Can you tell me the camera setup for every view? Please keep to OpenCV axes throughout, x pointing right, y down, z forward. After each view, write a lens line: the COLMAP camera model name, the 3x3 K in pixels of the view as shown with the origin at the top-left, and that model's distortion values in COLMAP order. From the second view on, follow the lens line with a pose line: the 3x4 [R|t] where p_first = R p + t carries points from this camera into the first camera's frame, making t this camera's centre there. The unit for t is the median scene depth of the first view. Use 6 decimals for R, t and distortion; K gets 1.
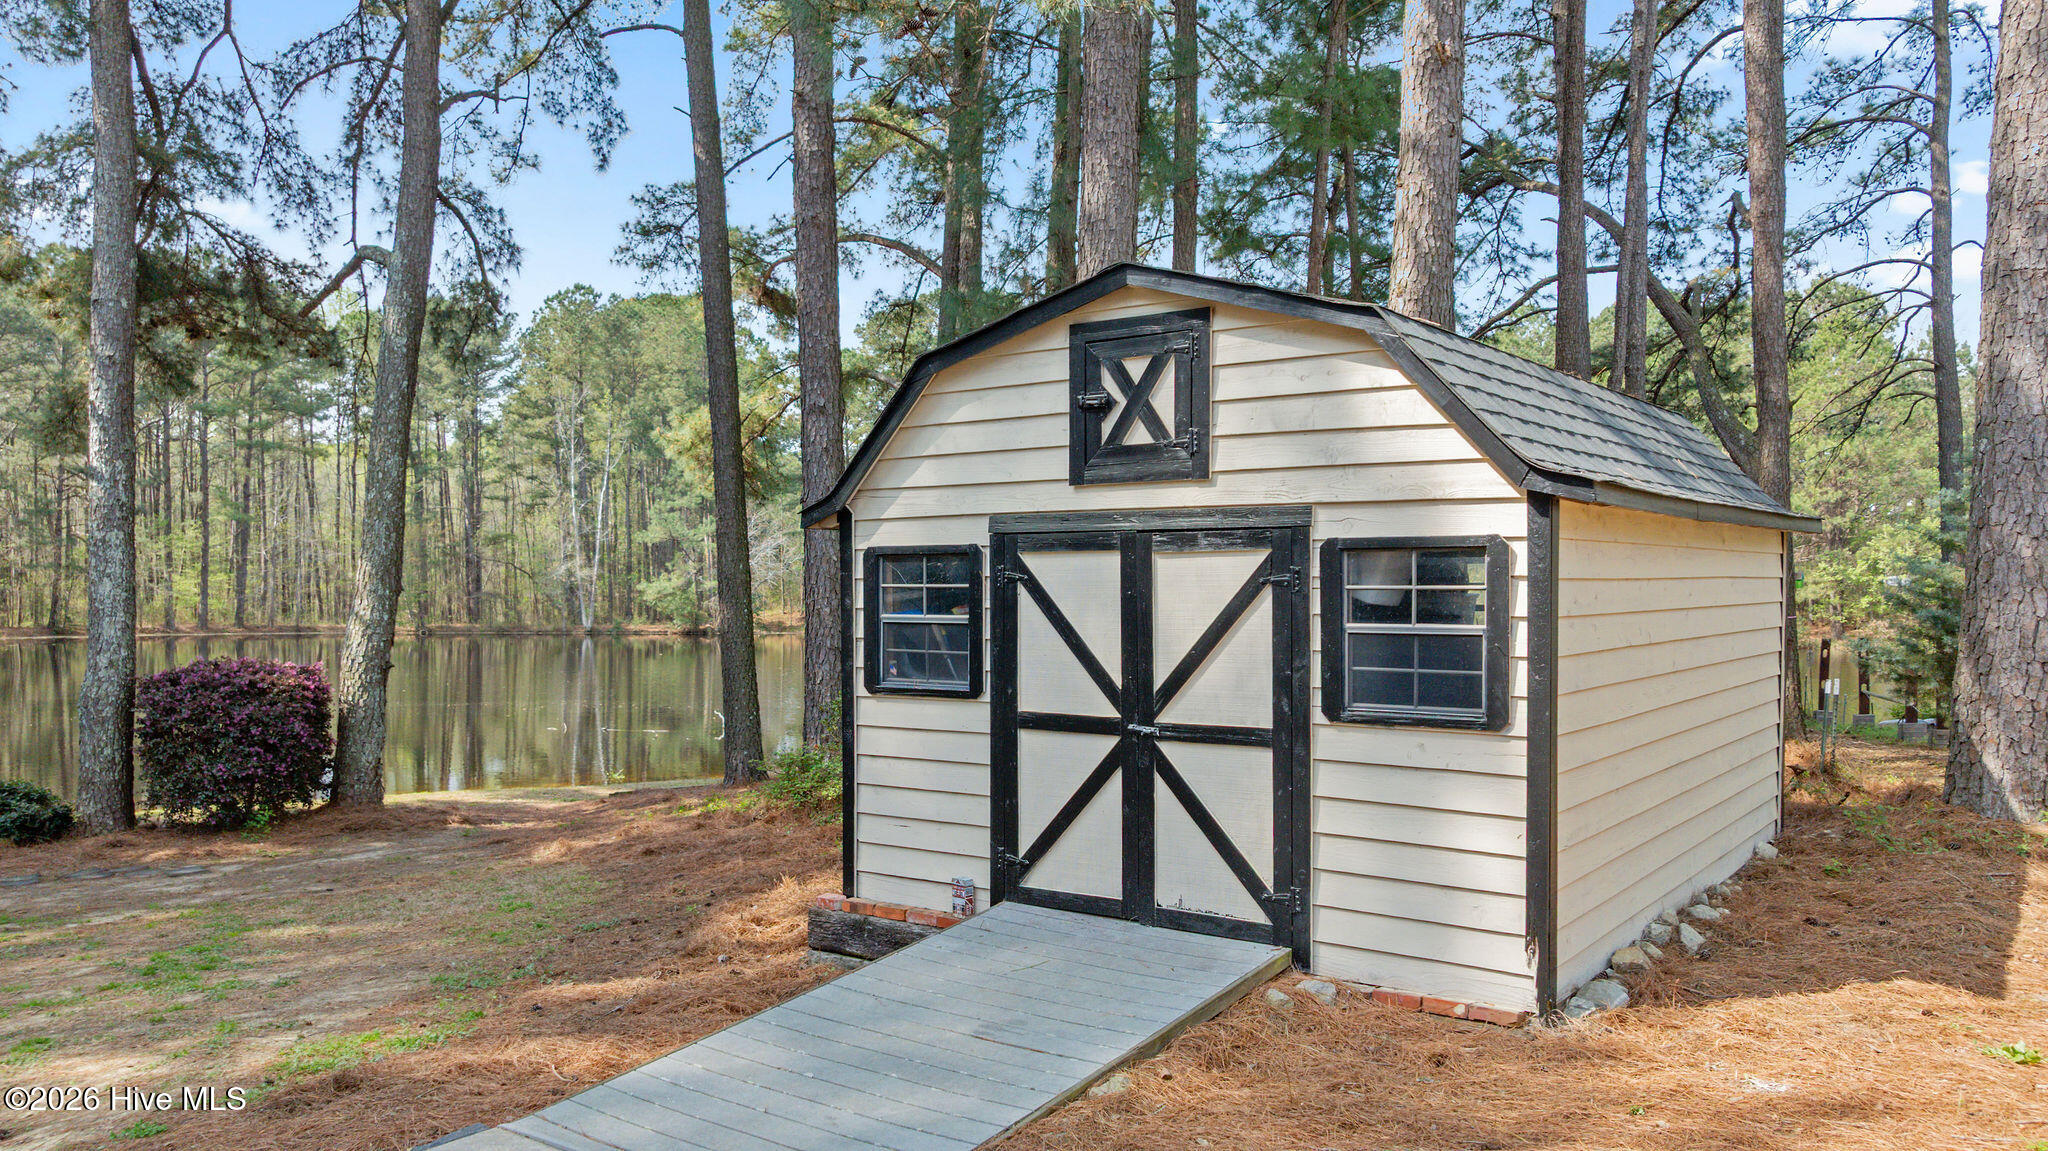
lens RADIAL K [[1485.7, 0, 1027.3], [0, 1485.7, 634.0], [0, 0, 1]] dist [-0.017861, 0.000271]
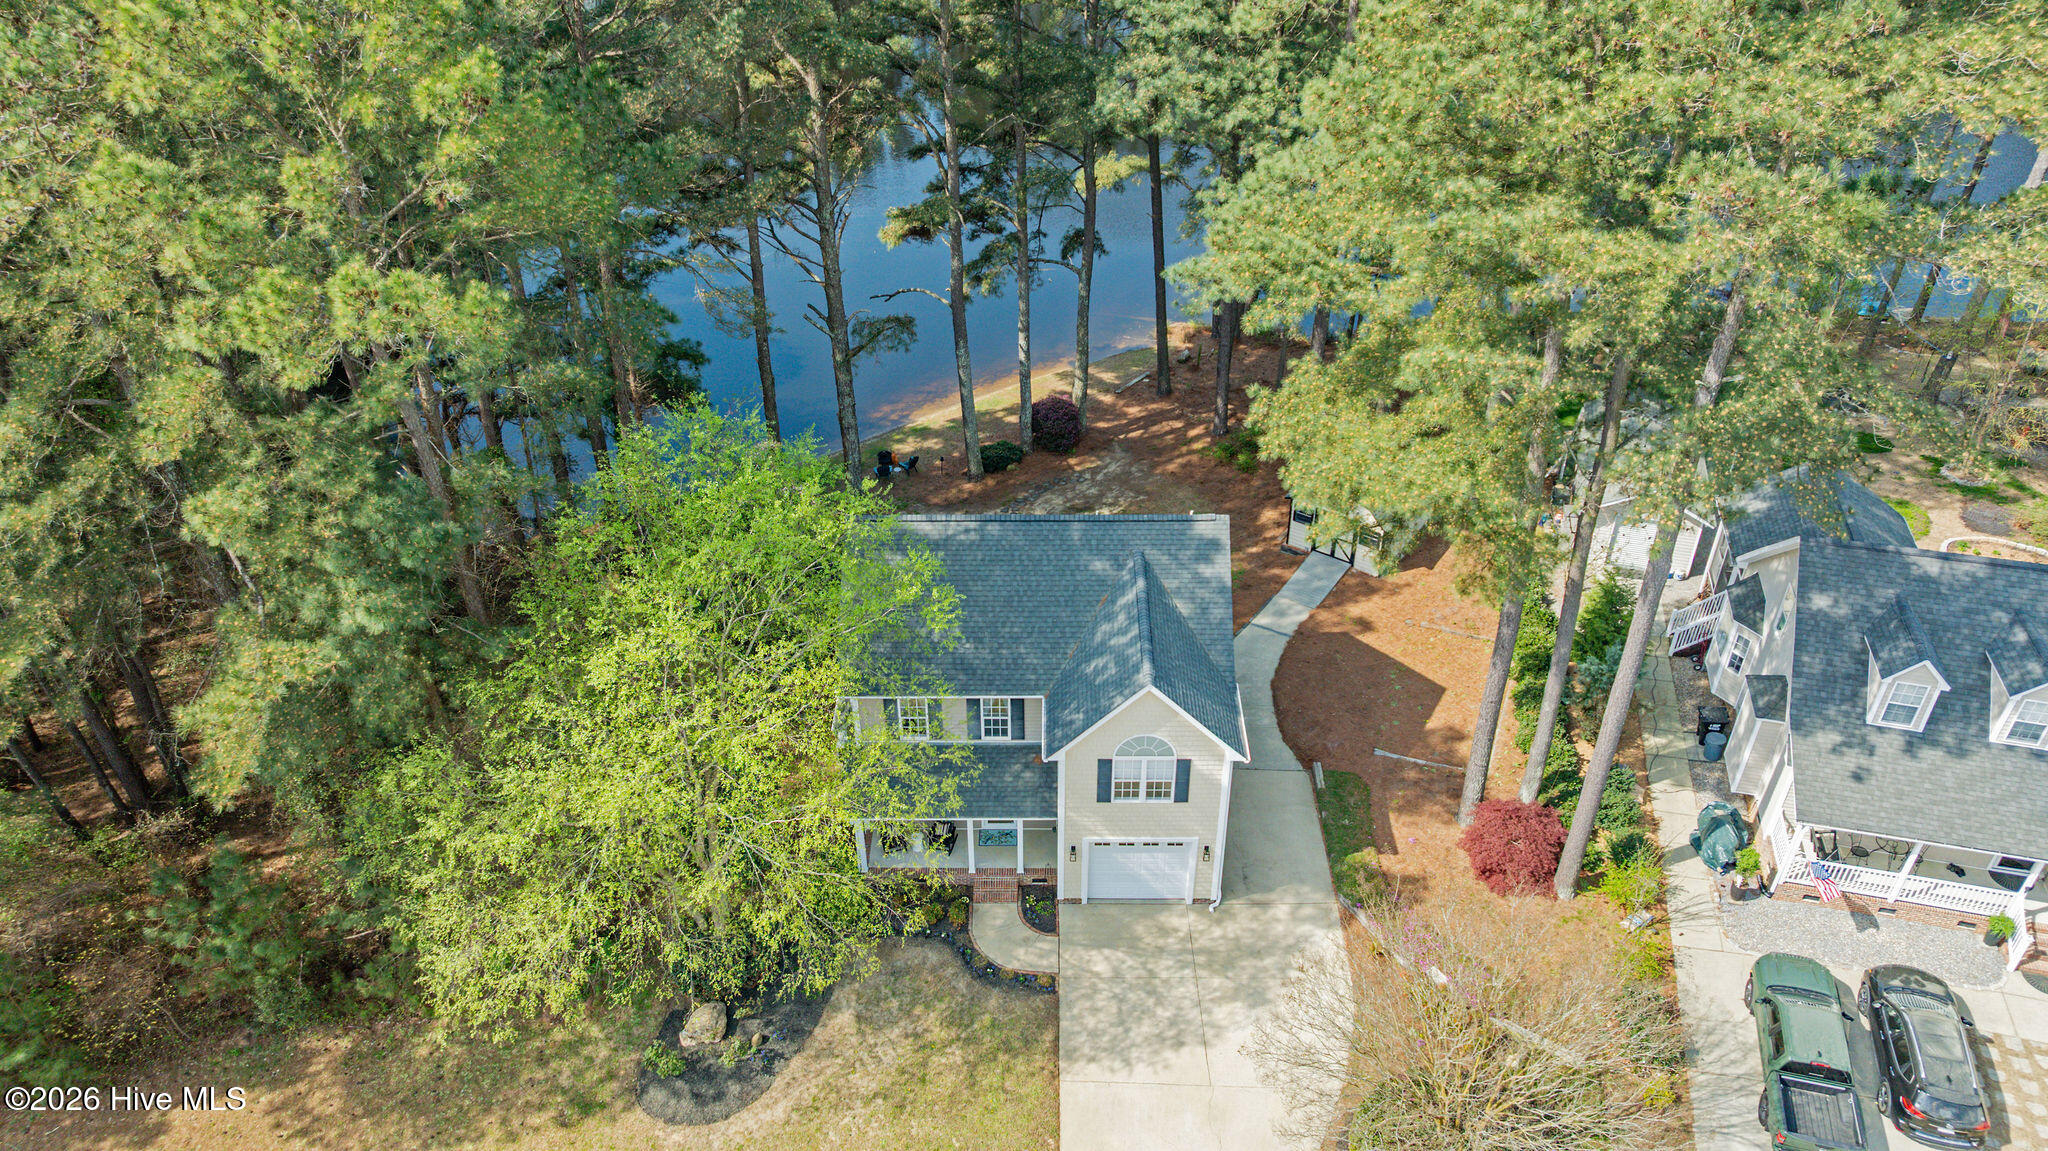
lens RADIAL K [[1447.8, 0, 1024.0], [0, 1447.8, 575.5], [0, 0, 1]] dist [-0.009179, 0.006679]
pose [[0.999709, -0.023829, 0.003674, -1.673600], [0.017710, 0.829155, 0.558739, -4.260963], [-0.016360, -0.558511, 0.829336, -5.690984]]
